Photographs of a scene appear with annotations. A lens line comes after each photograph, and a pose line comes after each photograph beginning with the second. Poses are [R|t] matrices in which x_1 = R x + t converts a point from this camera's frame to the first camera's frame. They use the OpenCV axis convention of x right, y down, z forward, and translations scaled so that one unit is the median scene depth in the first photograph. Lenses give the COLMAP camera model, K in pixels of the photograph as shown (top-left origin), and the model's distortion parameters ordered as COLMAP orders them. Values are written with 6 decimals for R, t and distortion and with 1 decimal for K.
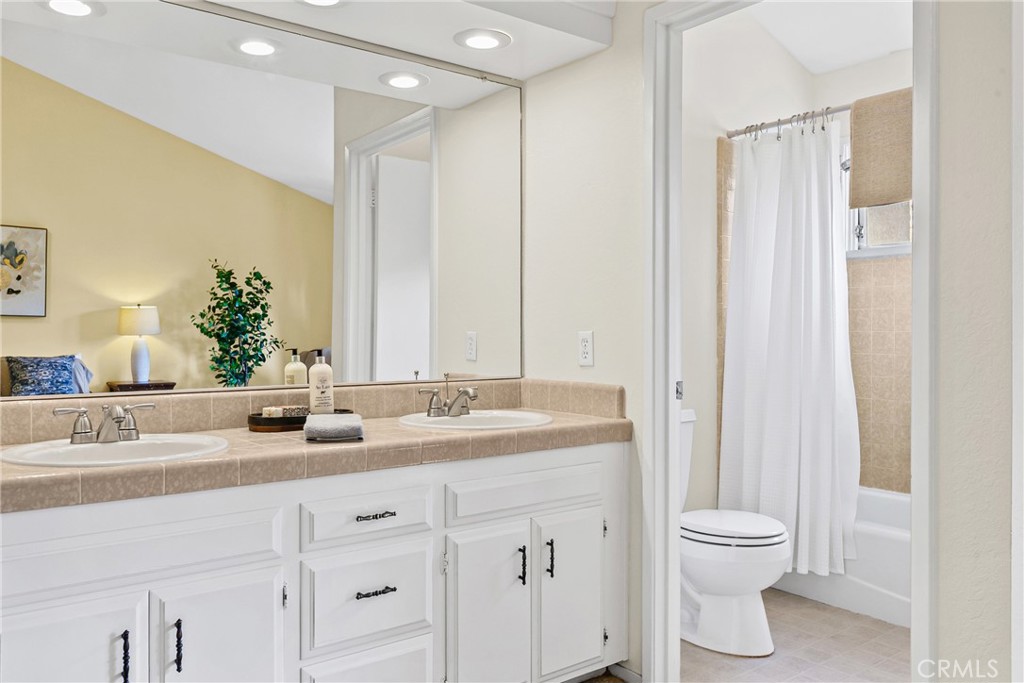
lens RADIAL K [[786.7, 0, 512.0], [0, 786.7, 341.5], [0, 0, 1]] dist [0.007668, 0.004826]
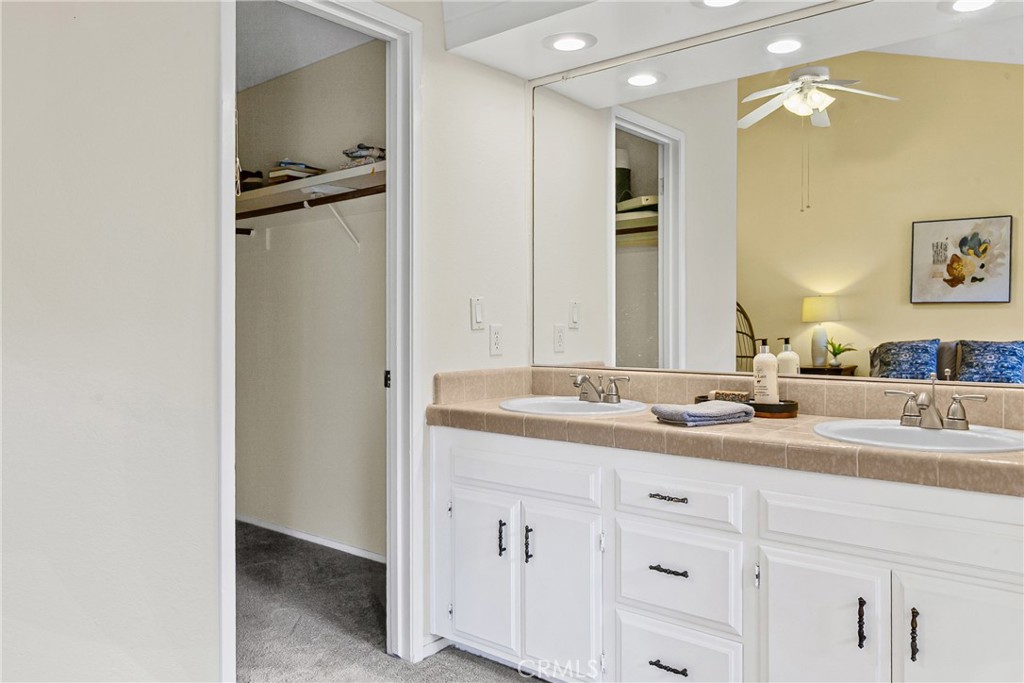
lens RADIAL K [[756.9, 0, 512.2], [0, 756.9, 313.1], [0, 0, 1]] dist [-0.002316, -0.002298]
pose [[0.225843, -0.009276, -0.974120, 0.233048], [-0.004967, 0.999931, -0.010674, -0.004168], [0.974151, 0.007249, 0.225781, 0.171610]]
